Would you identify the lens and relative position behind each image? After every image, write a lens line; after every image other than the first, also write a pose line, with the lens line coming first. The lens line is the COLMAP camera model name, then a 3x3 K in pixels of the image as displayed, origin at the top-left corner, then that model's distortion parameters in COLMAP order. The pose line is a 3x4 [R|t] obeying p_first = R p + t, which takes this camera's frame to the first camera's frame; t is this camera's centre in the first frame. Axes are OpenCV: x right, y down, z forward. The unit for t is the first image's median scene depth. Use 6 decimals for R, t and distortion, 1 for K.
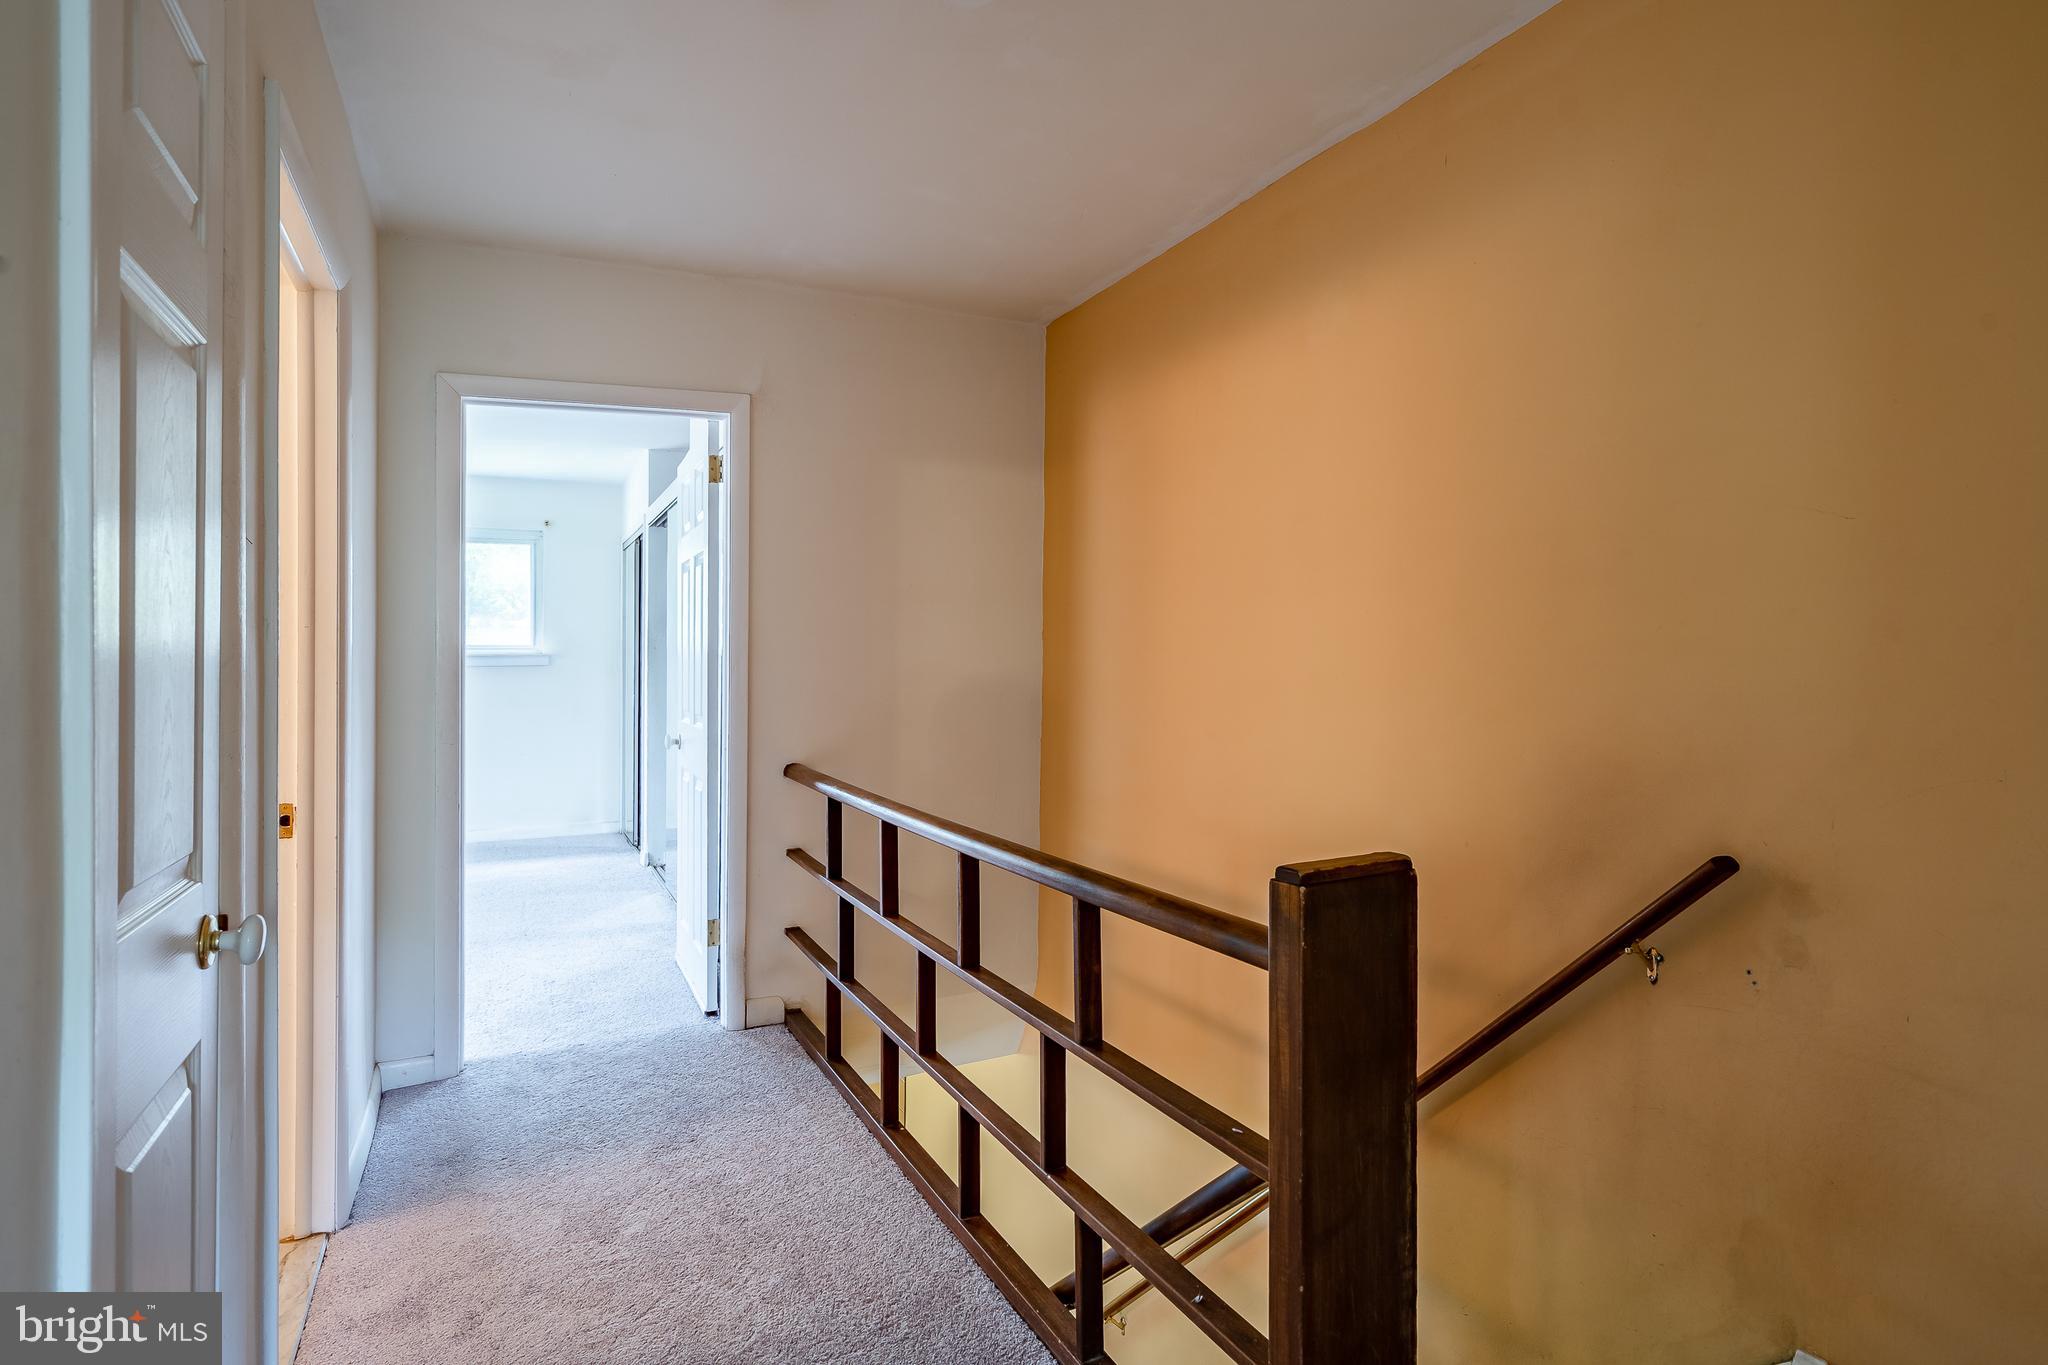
lens RADIAL K [[1031.2, 0, 1022.5], [0, 1031.2, 657.6], [0, 0, 1]] dist [-0.000057, 0.002518]
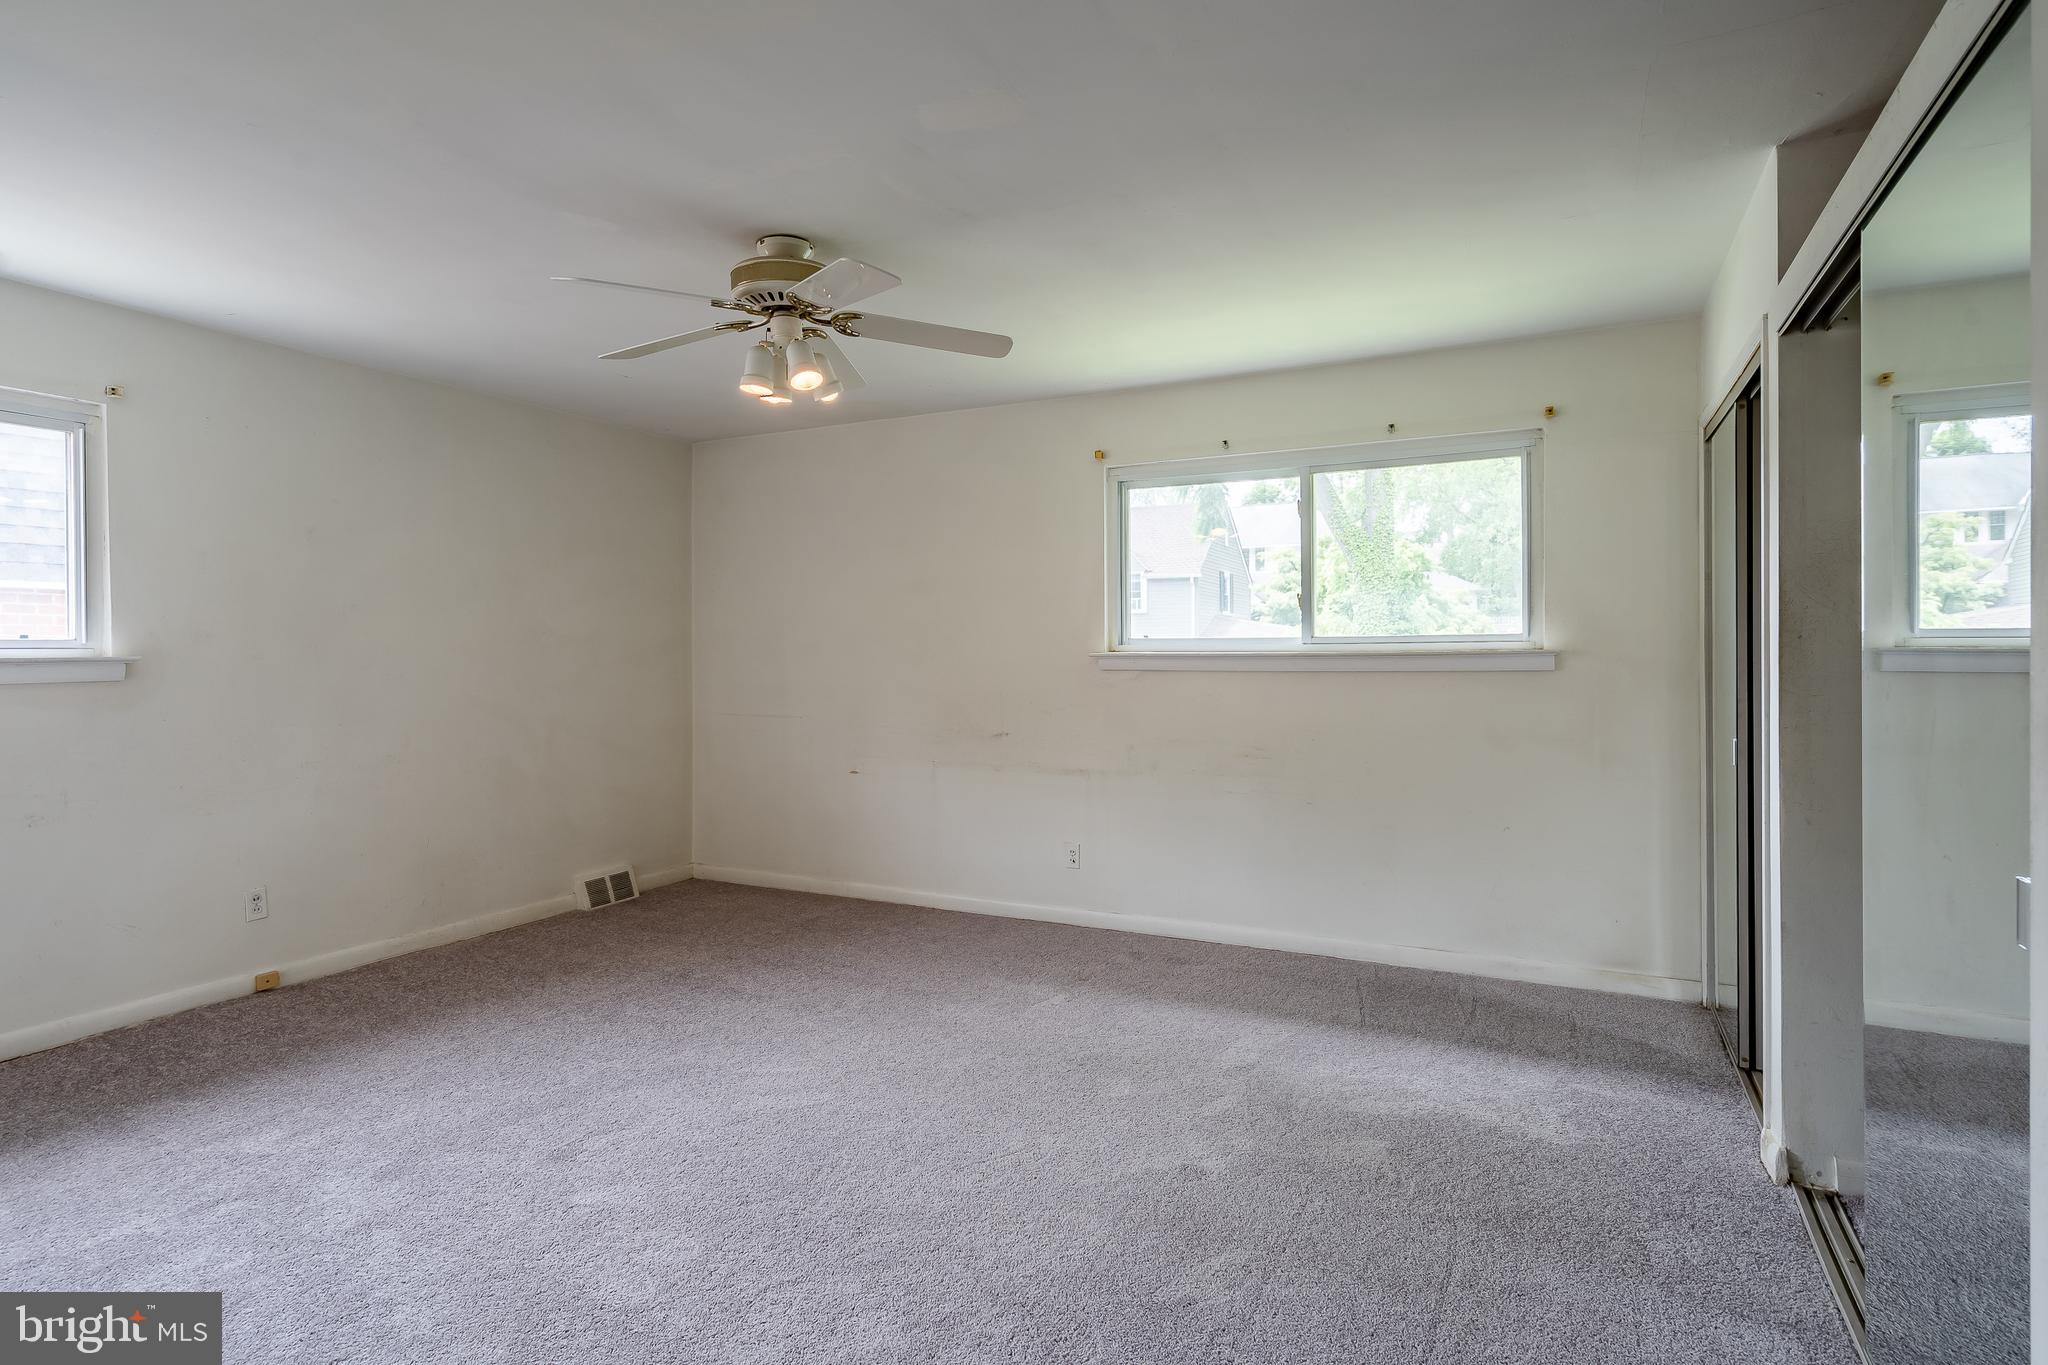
lens RADIAL K [[1031.2, 0, 1022.5], [0, 1031.2, 657.6], [0, 0, 1]] dist [-0.000057, 0.002518]
pose [[0.582487, -0.003957, -0.812830, -0.180555], [0.005936, 0.999982, -0.000613, -0.000867], [0.812818, -0.004468, 0.582500, 0.454572]]
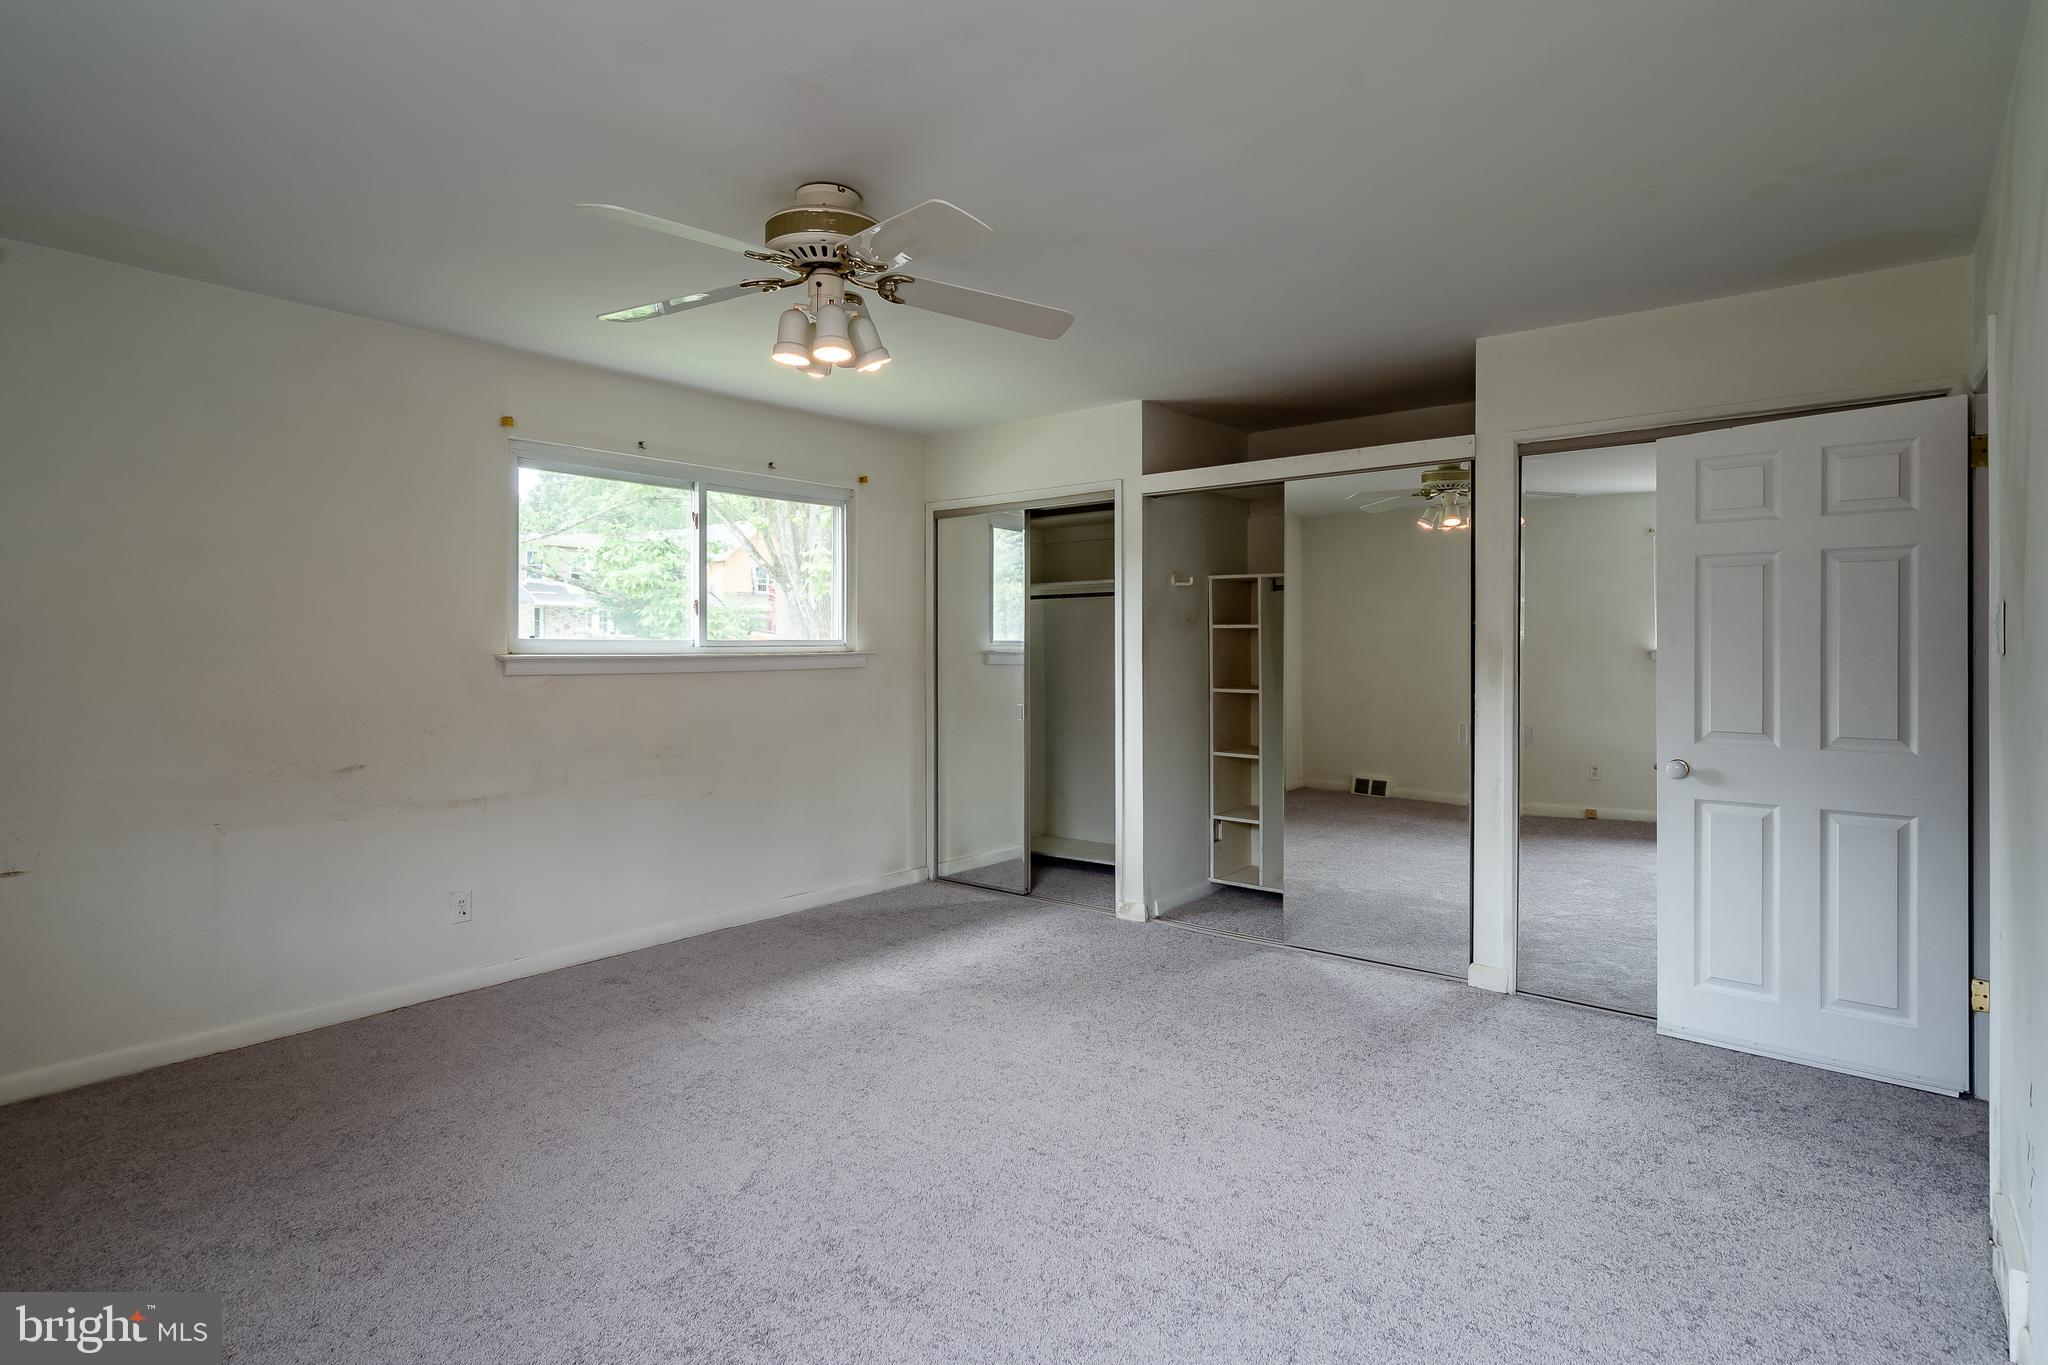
lens RADIAL K [[1031.2, 0, 1022.5], [0, 1031.2, 657.6], [0, 0, 1]] dist [-0.000057, 0.002518]
pose [[0.924655, -0.005430, 0.380768, -0.647669], [0.000722, 0.999922, 0.012504, -0.009517], [-0.380806, -0.011287, 0.924586, 0.256509]]
